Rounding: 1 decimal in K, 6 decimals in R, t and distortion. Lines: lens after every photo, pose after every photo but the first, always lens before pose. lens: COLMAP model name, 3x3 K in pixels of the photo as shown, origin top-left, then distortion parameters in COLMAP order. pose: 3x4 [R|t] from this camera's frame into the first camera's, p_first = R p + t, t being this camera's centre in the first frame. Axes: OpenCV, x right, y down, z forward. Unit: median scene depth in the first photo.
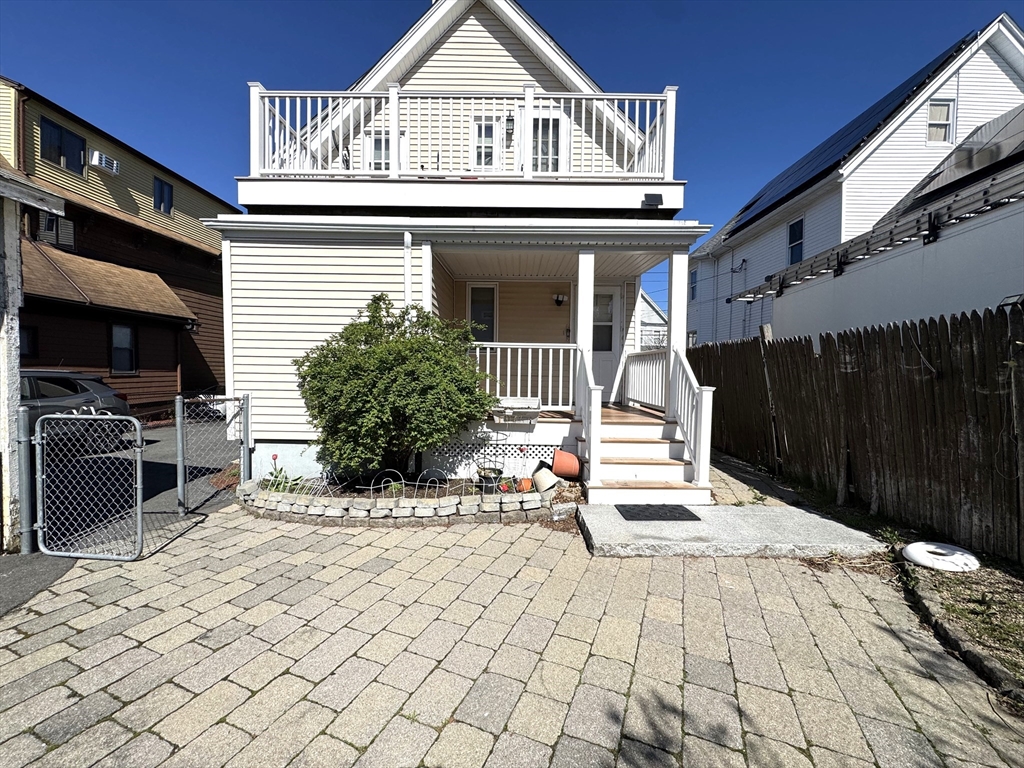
lens RADIAL K [[407.8, 0, 512.7], [0, 407.8, 382.6], [0, 0, 1]] dist [-0.000088, -0.000103]
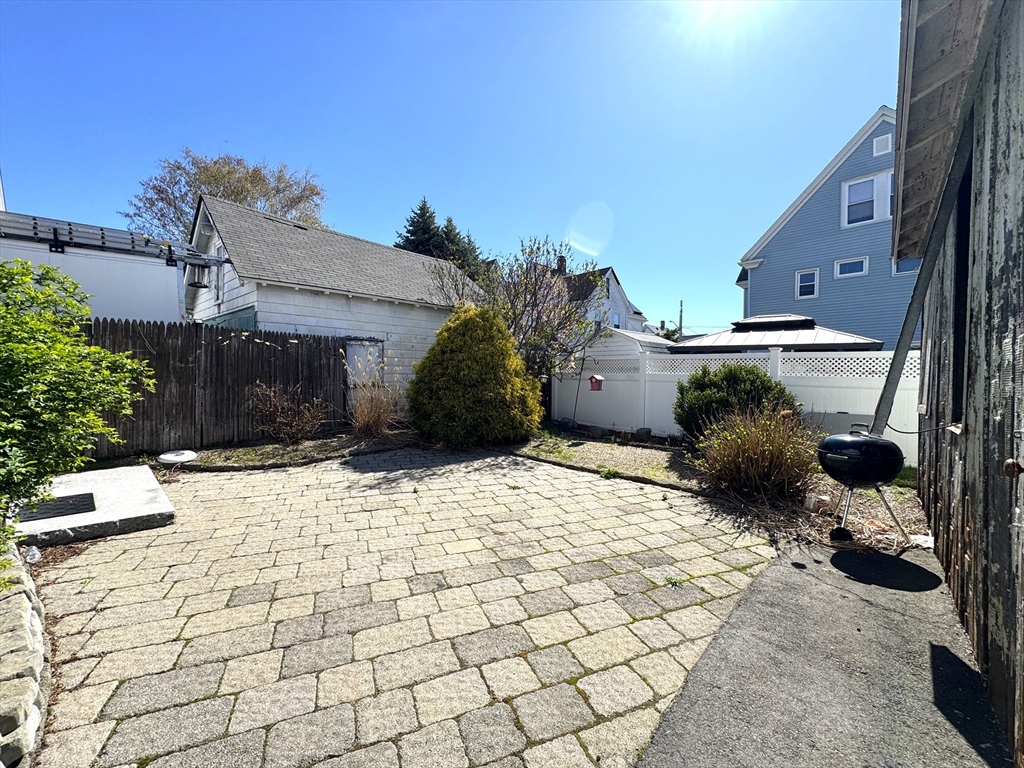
lens RADIAL K [[407.8, 0, 512.7], [0, 407.8, 382.6], [0, 0, 1]] dist [-0.000088, -0.000103]
pose [[-0.720931, -0.030987, 0.692313, -1.202125], [-0.005034, 0.999208, 0.039482, 0.018201], [-0.692988, 0.024979, -0.720516, 1.203471]]
